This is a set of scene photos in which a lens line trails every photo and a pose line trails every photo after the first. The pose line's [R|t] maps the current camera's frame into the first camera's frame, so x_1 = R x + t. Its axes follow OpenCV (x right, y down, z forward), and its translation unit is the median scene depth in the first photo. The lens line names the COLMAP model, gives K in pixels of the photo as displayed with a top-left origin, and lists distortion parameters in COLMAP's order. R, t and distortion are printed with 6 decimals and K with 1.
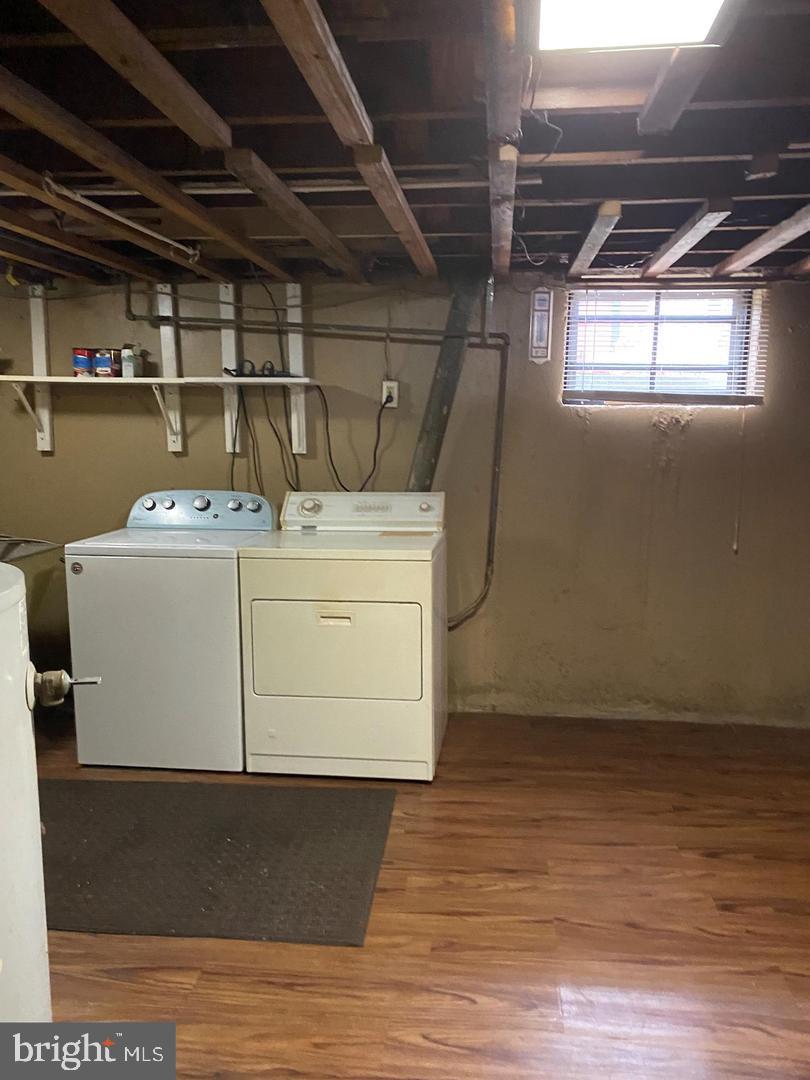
lens RADIAL K [[826.1, 0, 407.5], [0, 826.1, 543.7], [0, 0, 1]] dist [0.041178, -0.034946]
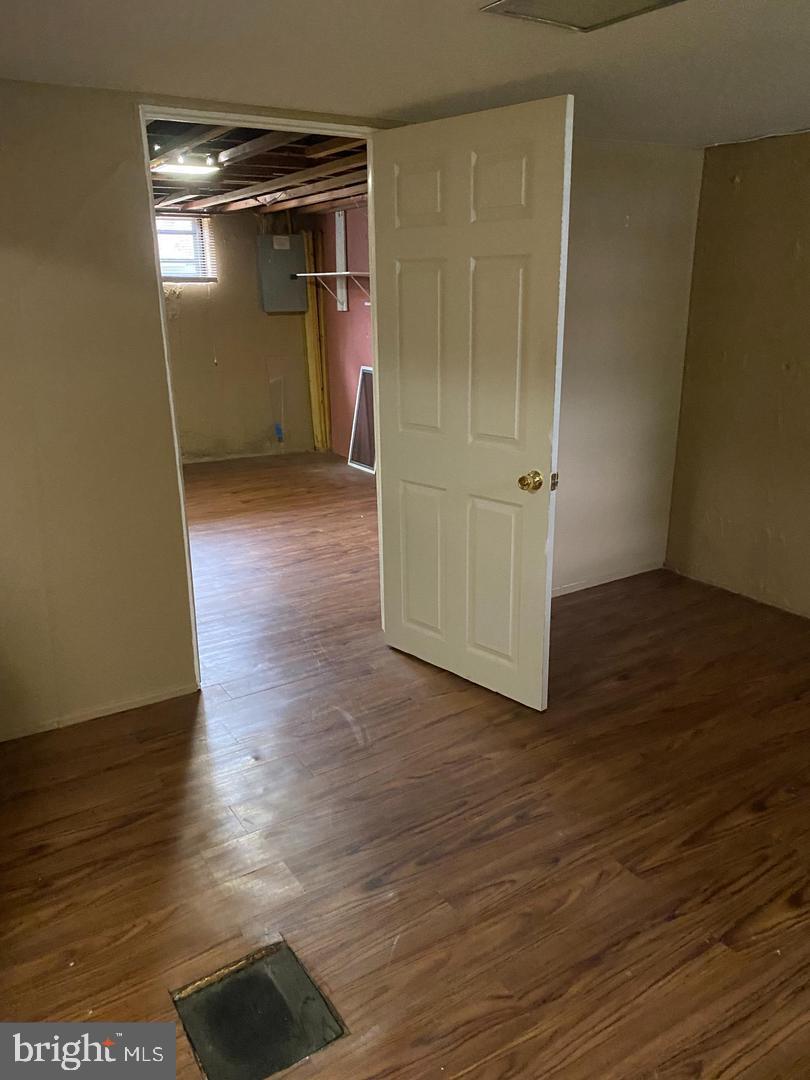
lens RADIAL K [[826.1, 0, 408.6], [0, 826.1, 540.1], [0, 0, 1]] dist [0.041178, -0.034946]
pose [[0.792093, -0.196945, 0.577755, -0.434034], [0.121432, 0.978442, 0.167050, 0.143518], [-0.598199, -0.062161, 0.798933, -0.801116]]
